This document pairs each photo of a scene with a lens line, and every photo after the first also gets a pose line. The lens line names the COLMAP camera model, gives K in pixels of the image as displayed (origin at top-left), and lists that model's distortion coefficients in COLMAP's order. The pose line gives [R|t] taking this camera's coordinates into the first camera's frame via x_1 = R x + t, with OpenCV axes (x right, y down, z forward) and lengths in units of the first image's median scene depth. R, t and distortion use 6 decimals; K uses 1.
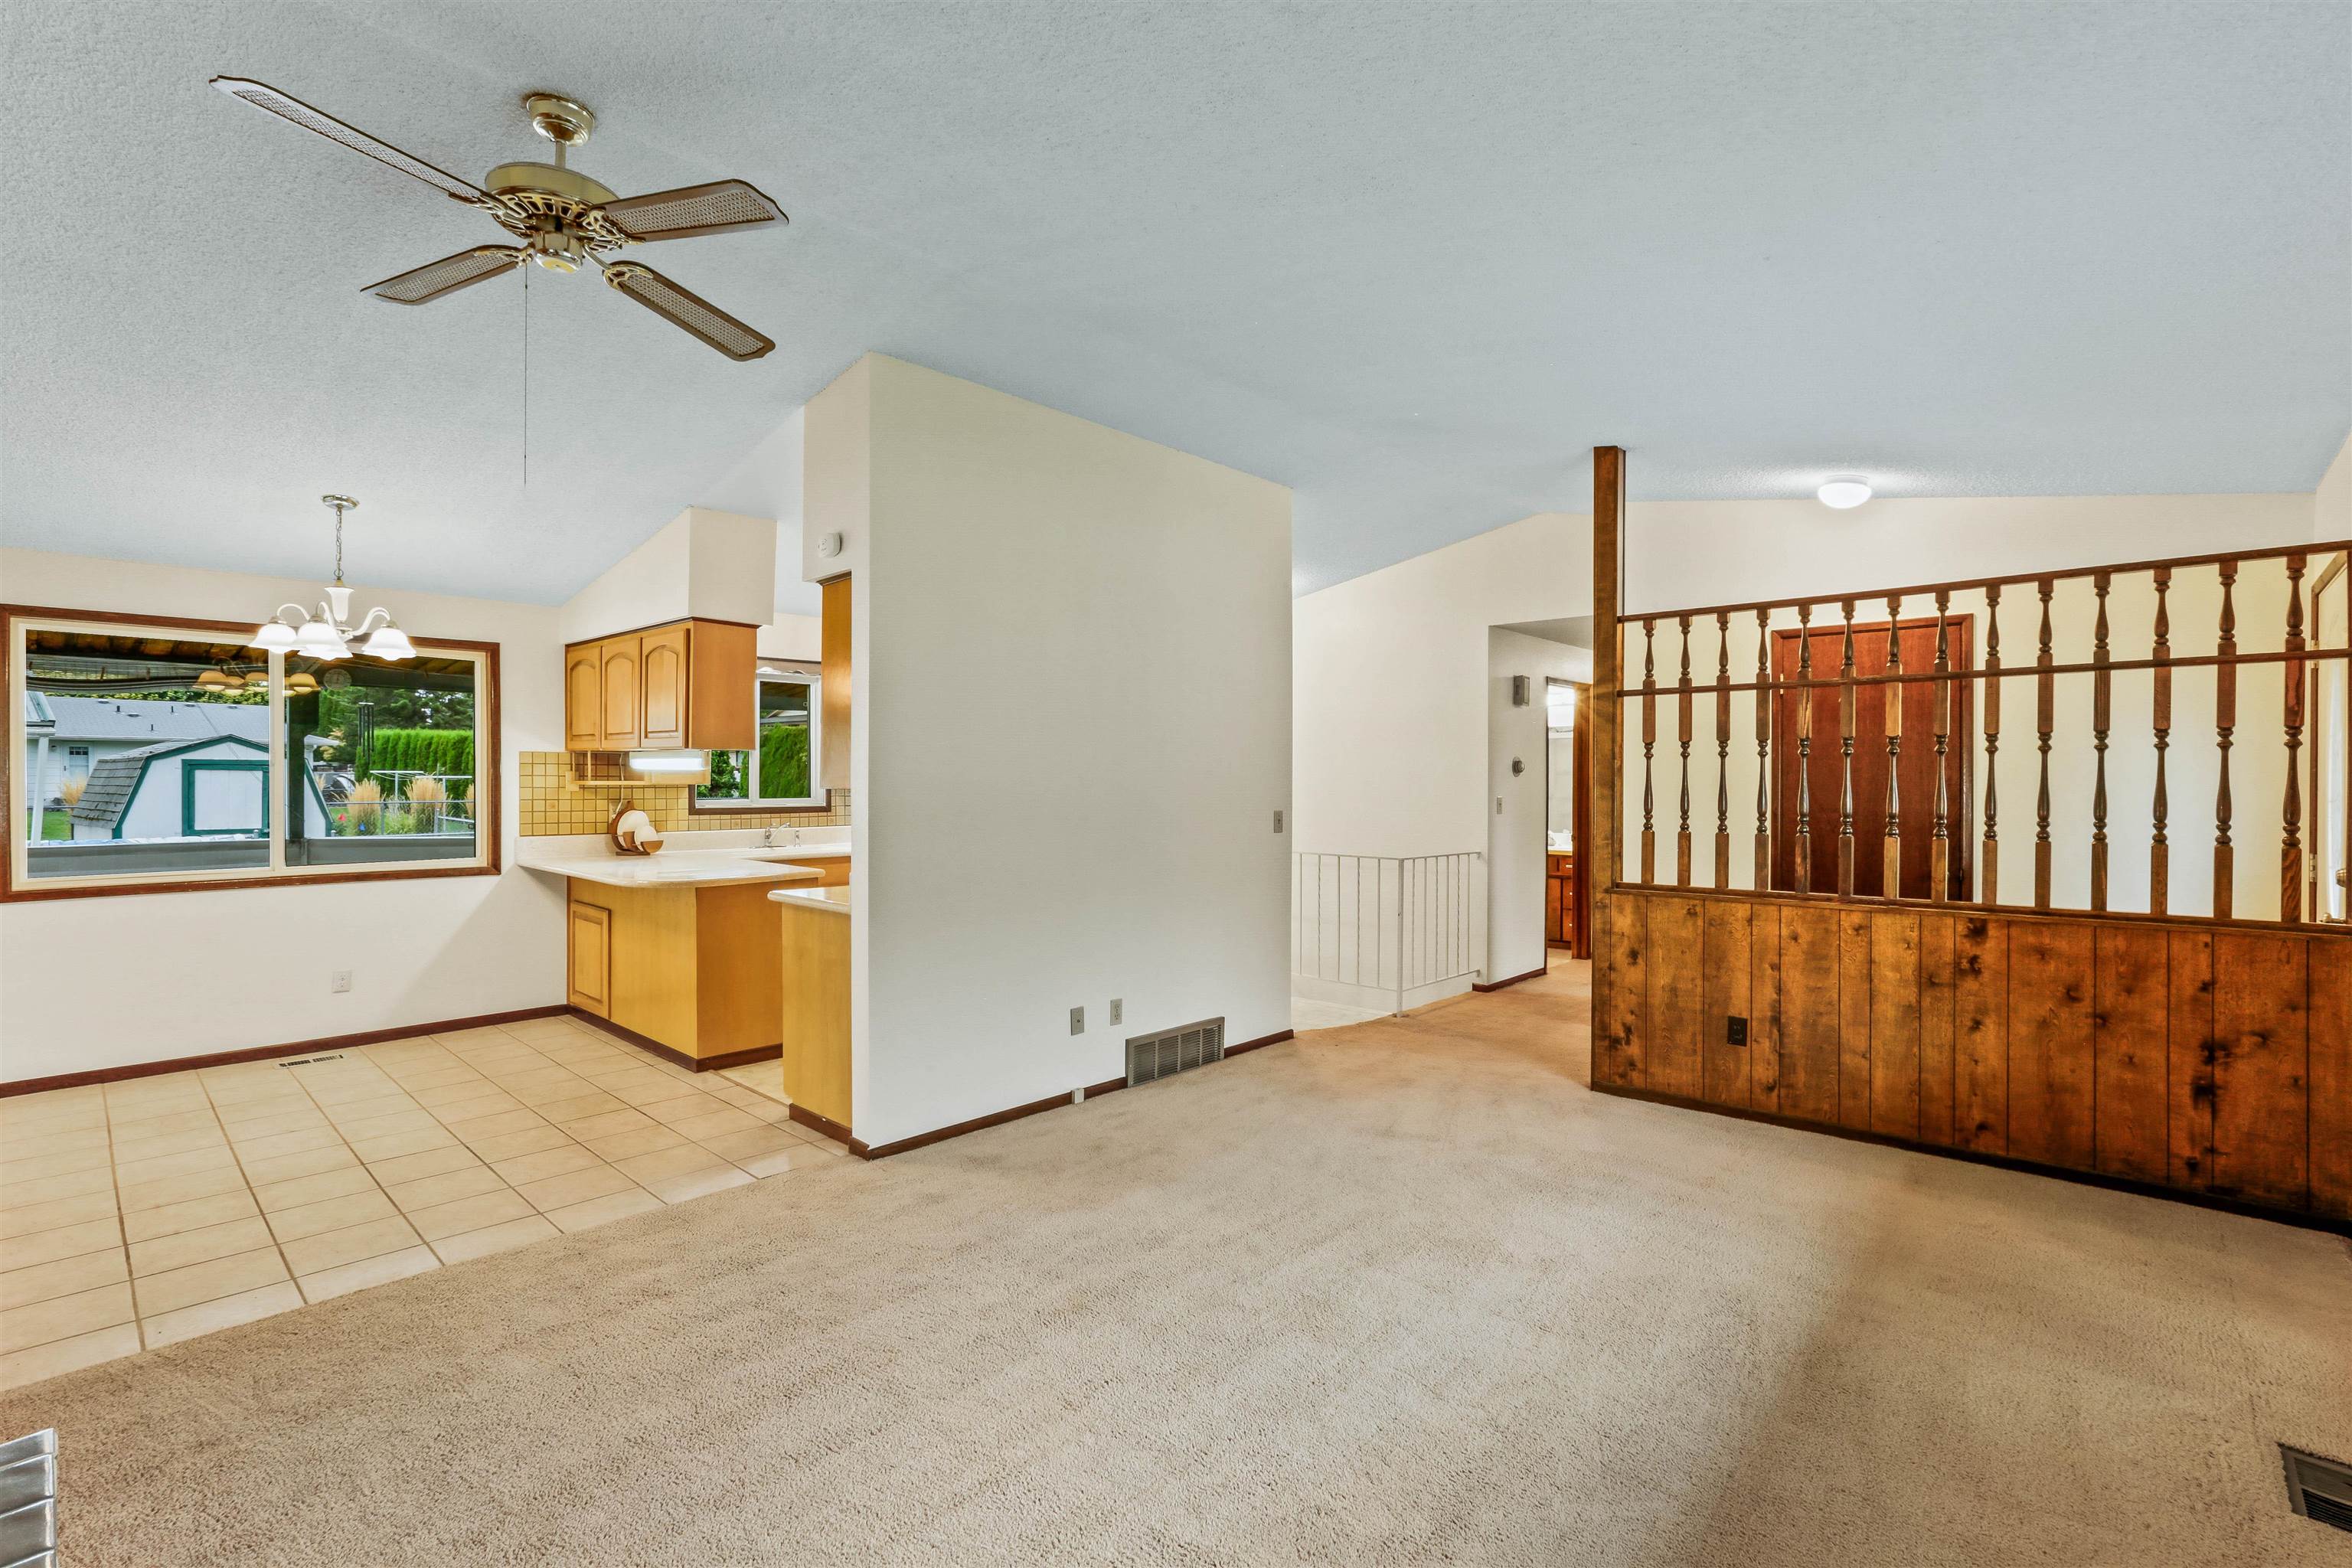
lens RADIAL K [[1044.6, 0, 1094.4], [0, 1044.6, 784.3], [0, 0, 1]] dist [-0.000330, 0.015518]
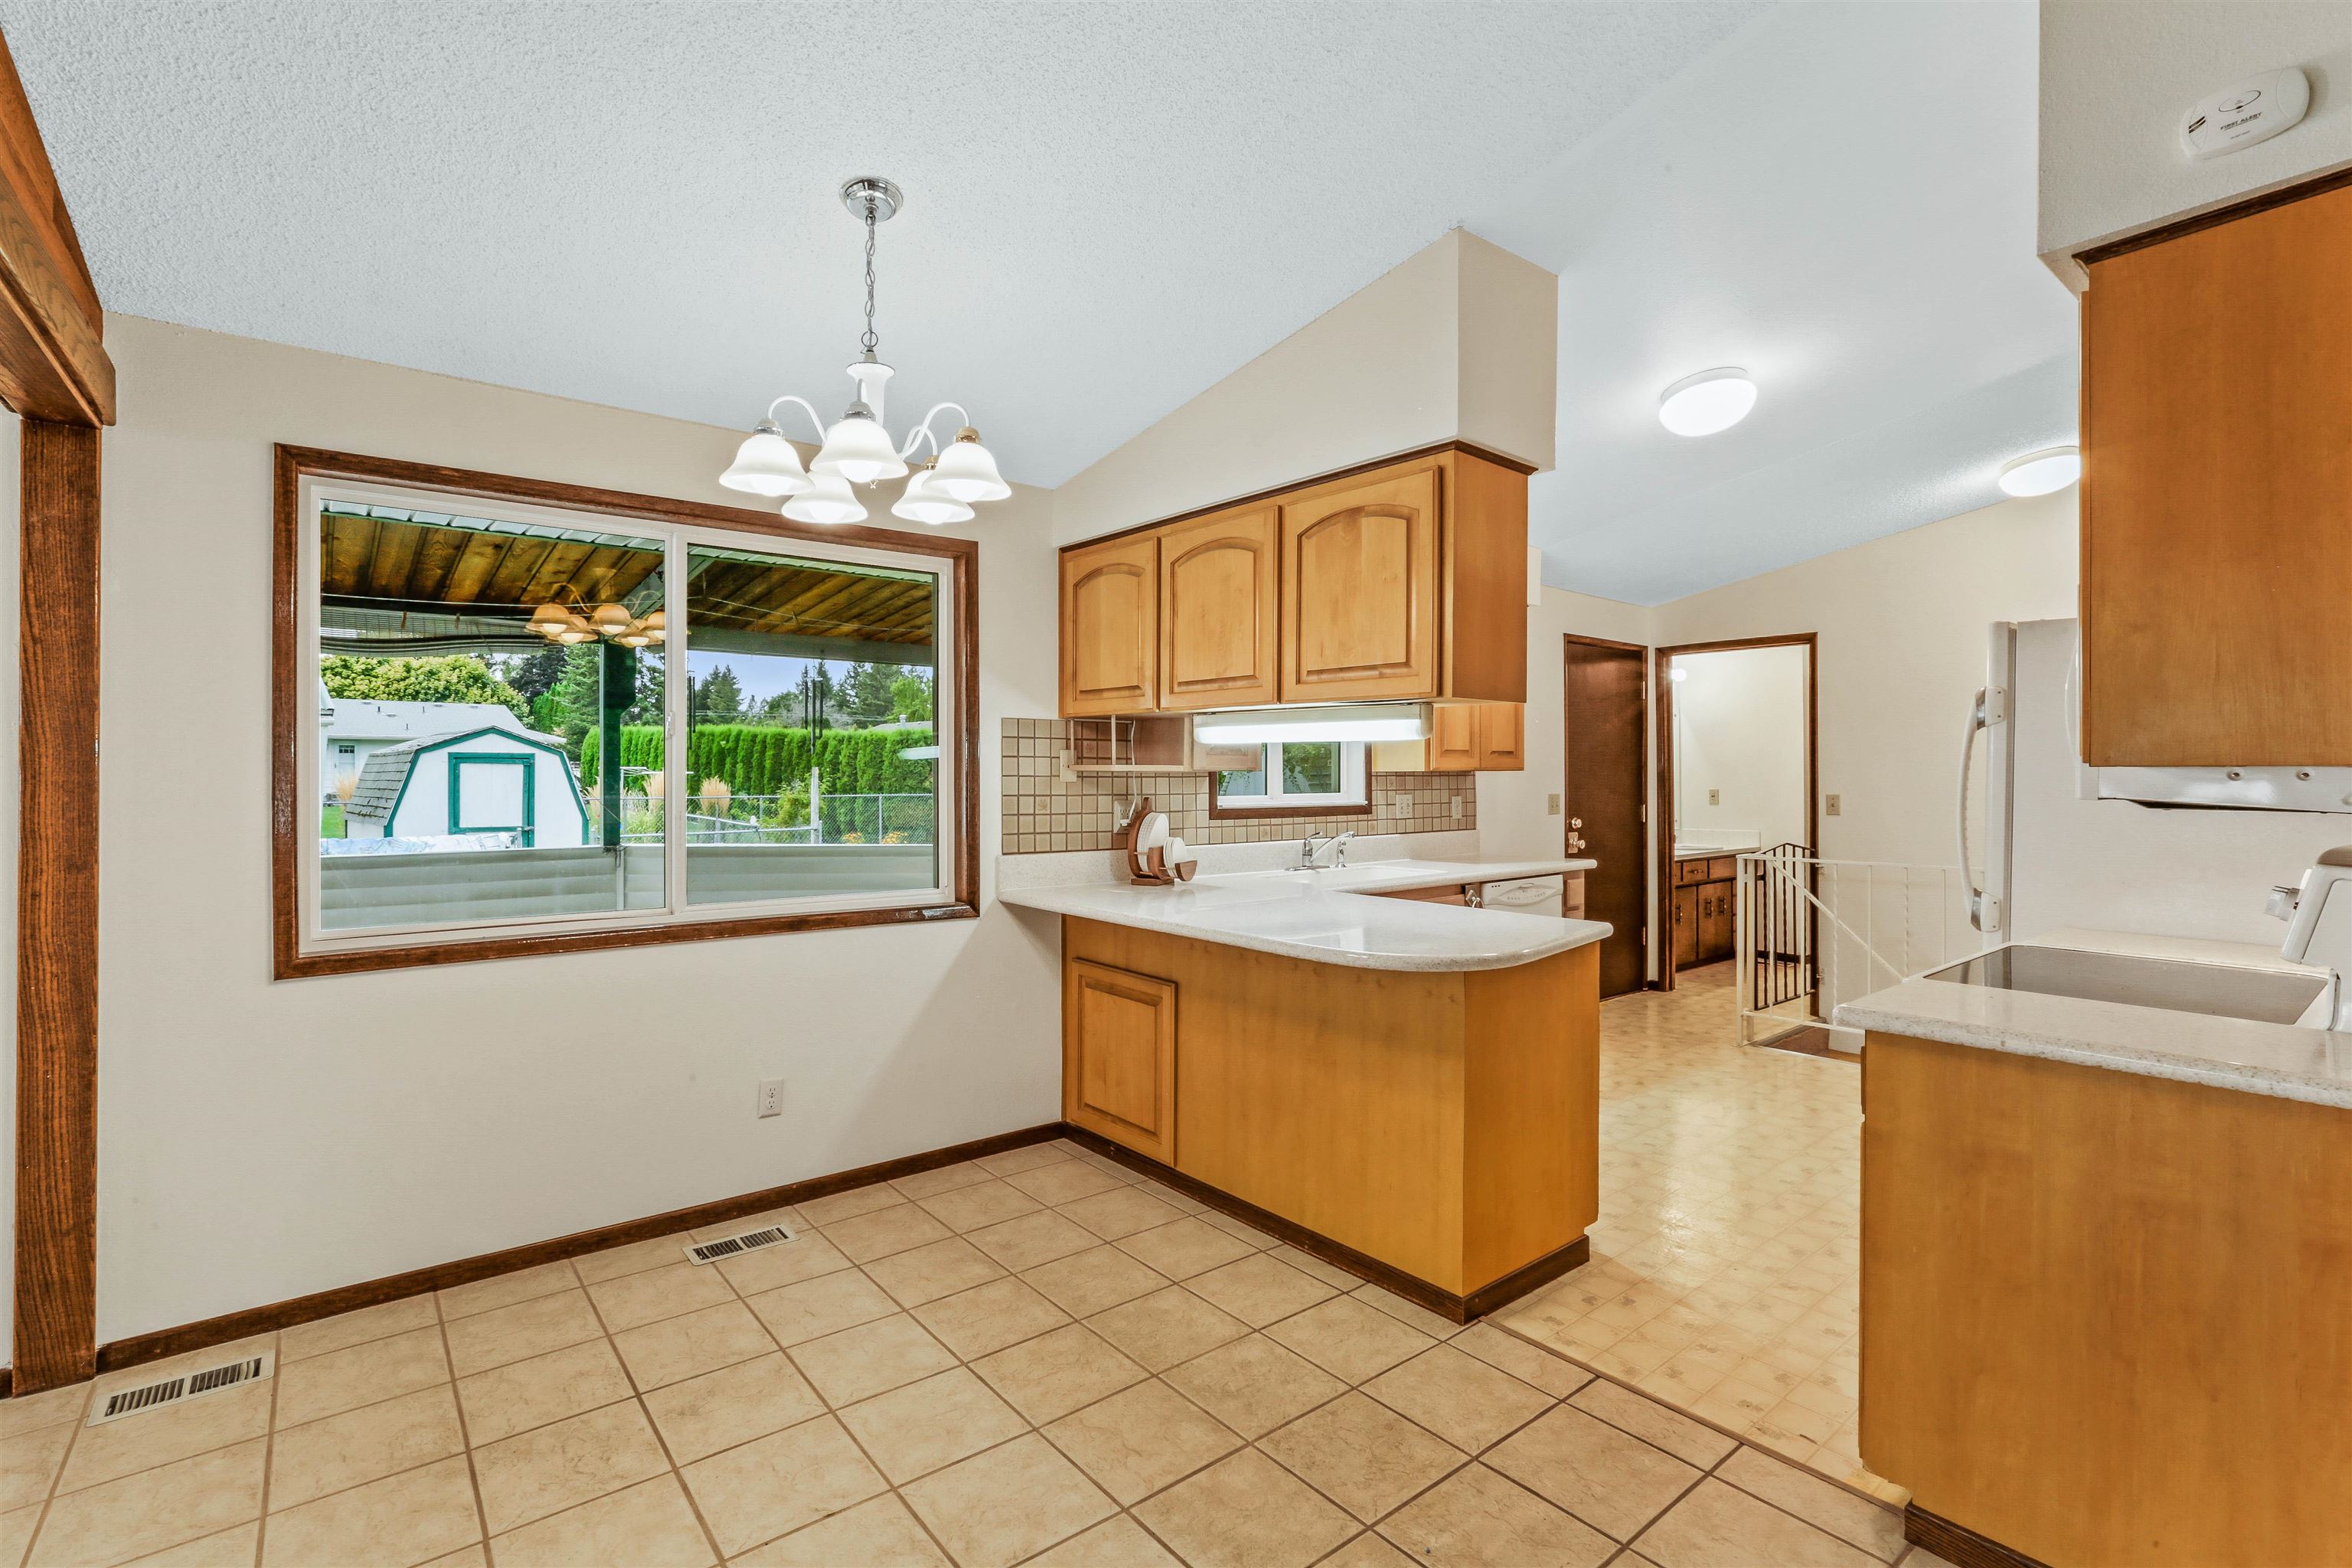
lens RADIAL K [[1081.4, 0, 1163.6], [0, 1081.4, 772.5], [0, 0, 1]] dist [-0.042319, 0.020090]
pose [[0.994085, -0.002648, -0.108576, -0.373685], [0.001926, 0.999975, -0.006748, 0.005422], [0.108592, 0.006498, 0.994065, 0.364755]]
